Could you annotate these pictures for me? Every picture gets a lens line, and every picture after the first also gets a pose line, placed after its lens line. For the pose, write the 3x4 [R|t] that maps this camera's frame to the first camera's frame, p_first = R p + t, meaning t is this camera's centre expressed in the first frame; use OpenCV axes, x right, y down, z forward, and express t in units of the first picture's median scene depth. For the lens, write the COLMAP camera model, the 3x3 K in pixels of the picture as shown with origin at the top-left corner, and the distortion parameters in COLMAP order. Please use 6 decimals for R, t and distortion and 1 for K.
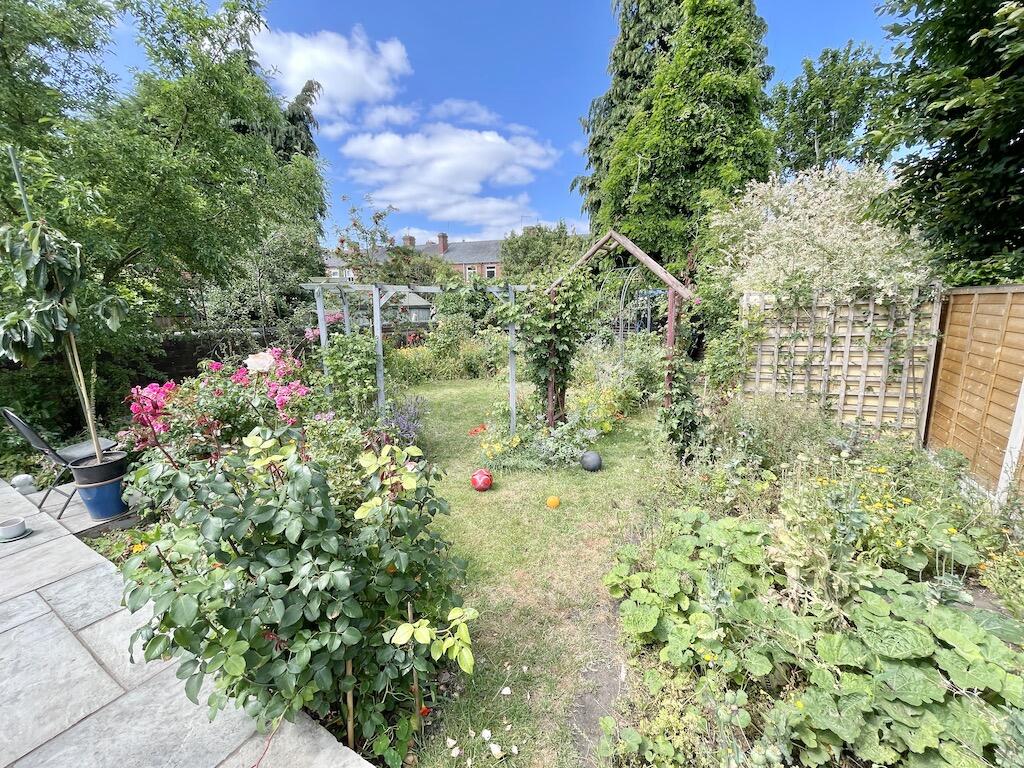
lens RADIAL K [[412.9, 0, 509.4], [0, 412.9, 388.9], [0, 0, 1]] dist [0.000374, -0.000033]
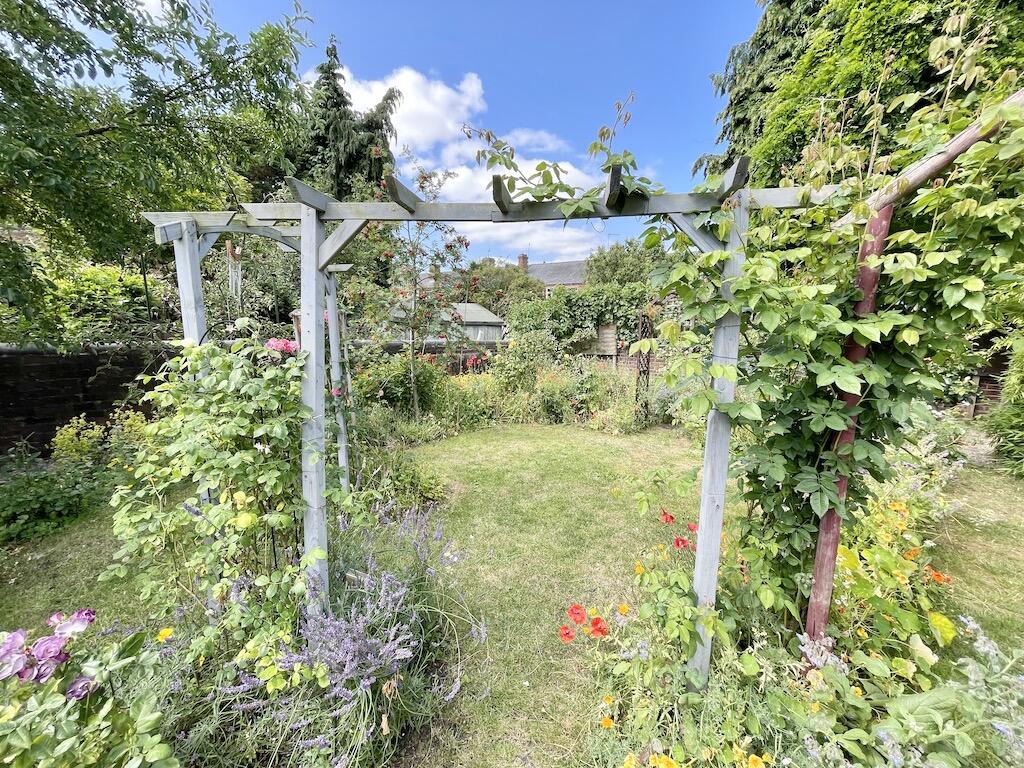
lens RADIAL K [[411.4, 0, 506.7], [0, 411.4, 382.4], [0, 0, 1]] dist [-0.001203, -0.000325]
pose [[0.982245, 0.040008, -0.183286, -0.040573], [-0.054017, 0.995935, -0.072086, -0.037335], [0.179657, 0.080707, 0.980413, 0.296897]]
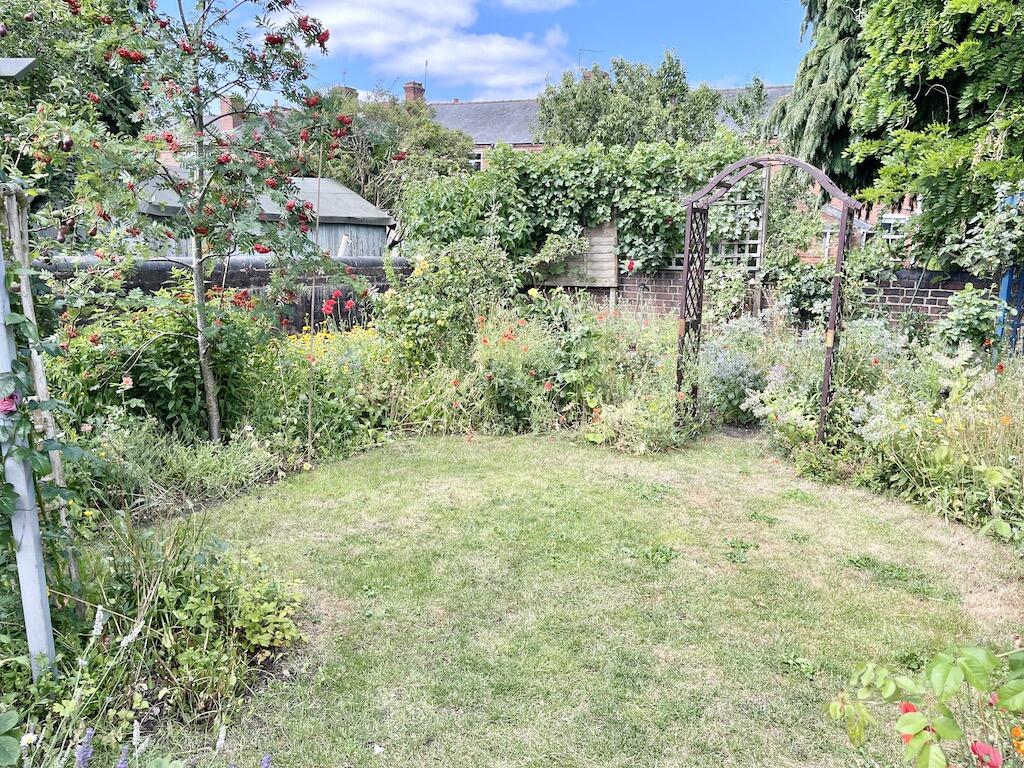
lens RADIAL K [[772.2, 0, 512.0], [0, 772.2, 384.0], [0, 0, 1]] dist [0.051918, -0.086019]
pose [[0.999431, 0.028337, -0.018307, -0.074081], [-0.028605, 0.999484, -0.014577, -0.052025], [0.017884, 0.015092, 0.999726, 0.359996]]
